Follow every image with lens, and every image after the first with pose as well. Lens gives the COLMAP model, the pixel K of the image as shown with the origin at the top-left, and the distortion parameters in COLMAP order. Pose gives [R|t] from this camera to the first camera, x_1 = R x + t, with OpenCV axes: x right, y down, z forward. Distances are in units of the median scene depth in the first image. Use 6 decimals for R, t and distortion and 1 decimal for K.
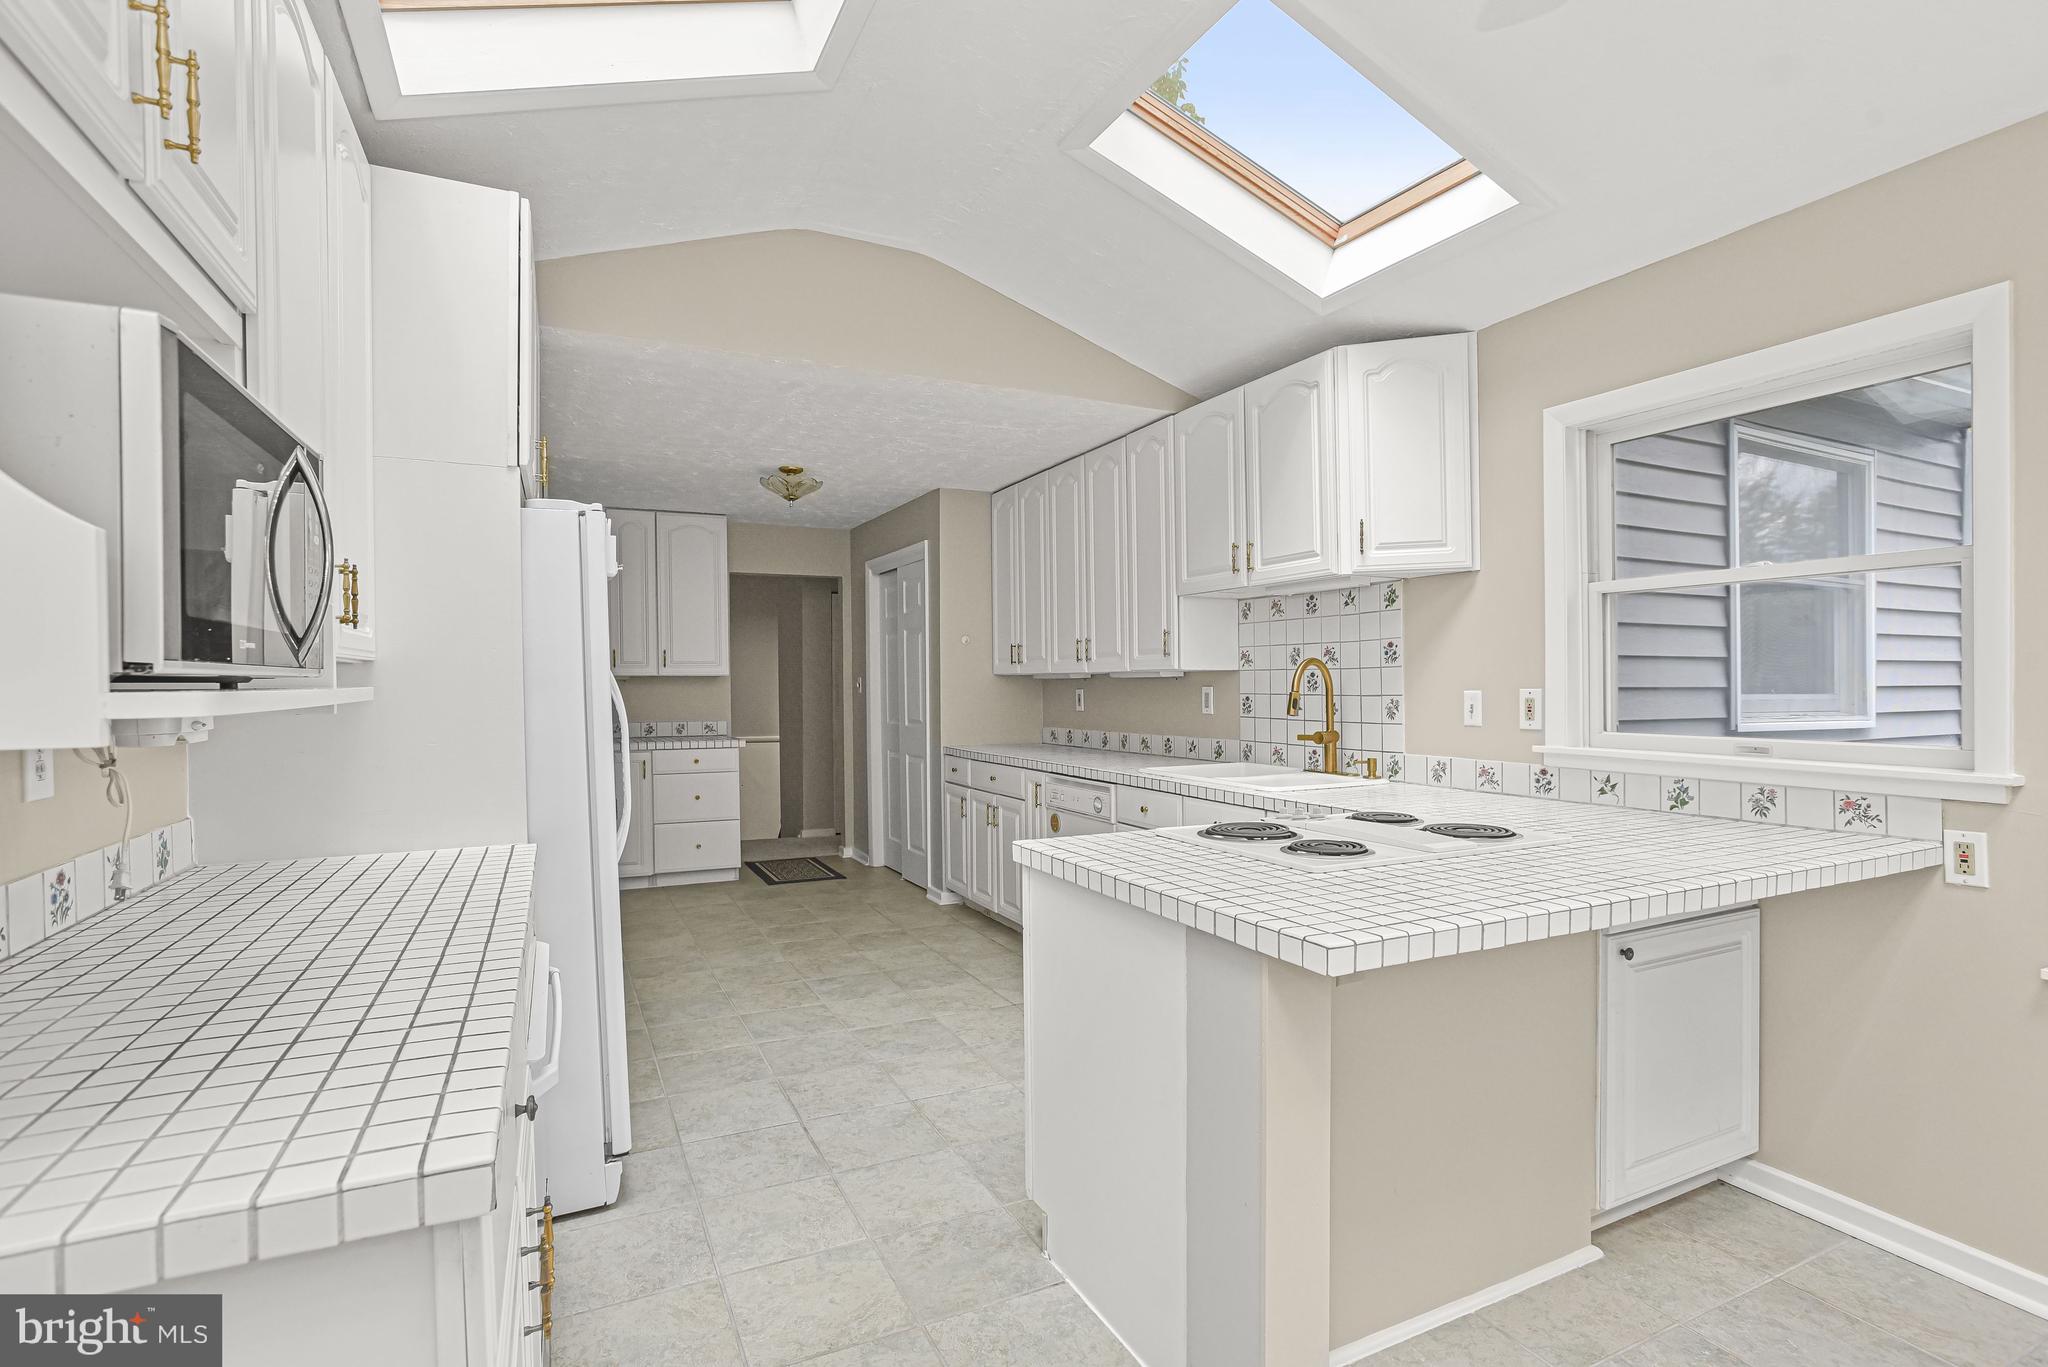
lens RADIAL K [[981.5, 0, 1042.4], [0, 981.5, 688.6], [0, 0, 1]] dist [-0.037700, 0.015995]
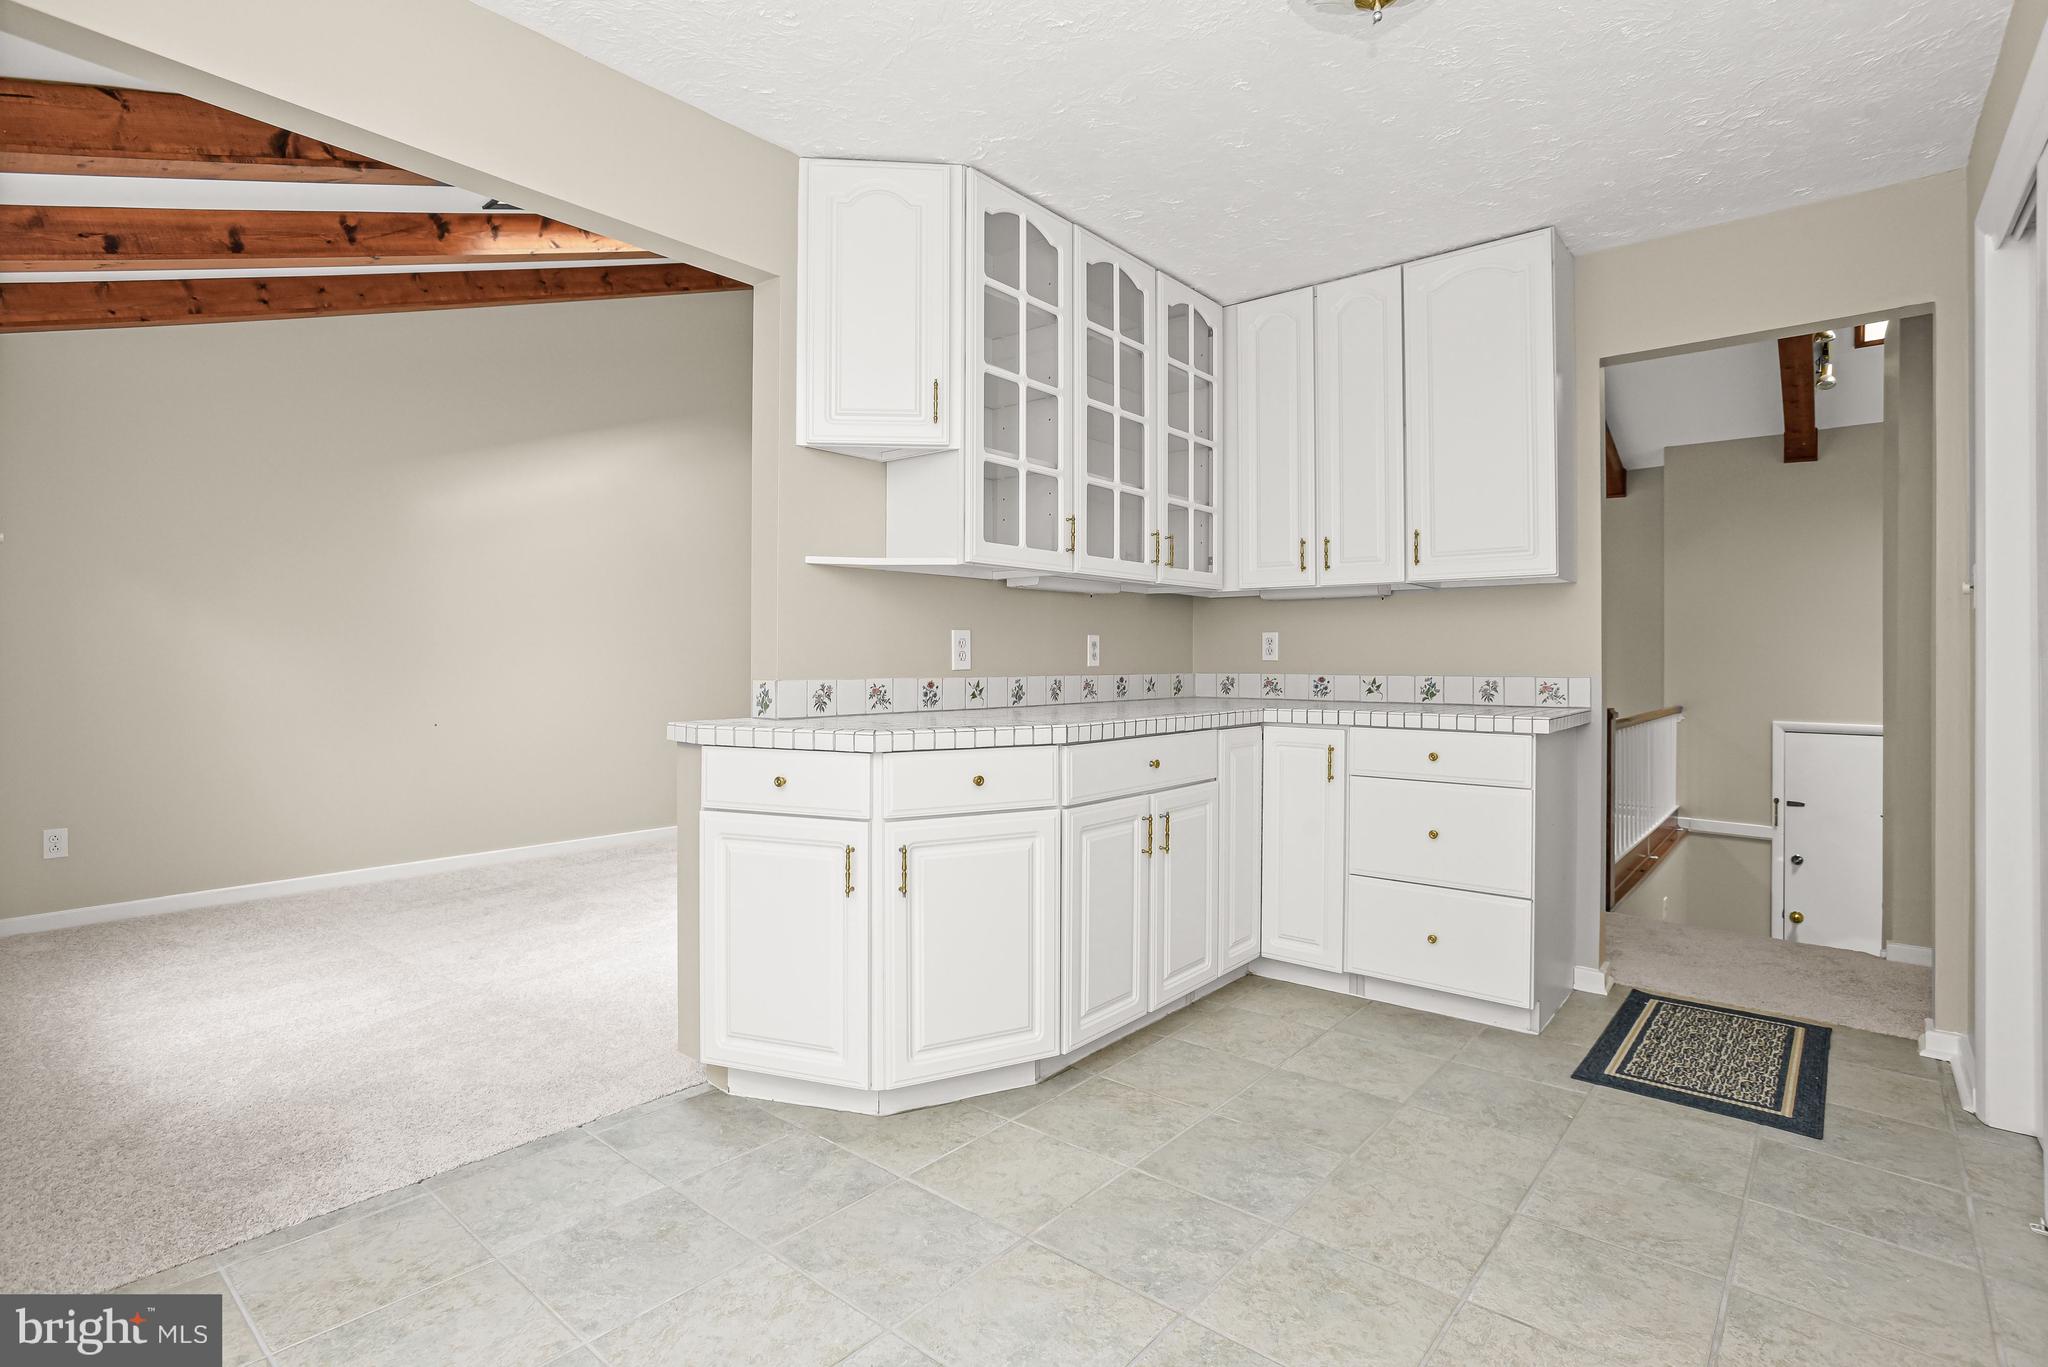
lens RADIAL K [[981.5, 0, 1024.1], [0, 981.5, 676.0], [0, 0, 1]] dist [-0.037700, 0.015995]
pose [[0.368626, 0.010327, -0.929520, 0.010997], [-0.000926, 0.999942, 0.010743, 0.065329], [0.929577, -0.003099, 0.368614, 1.360125]]
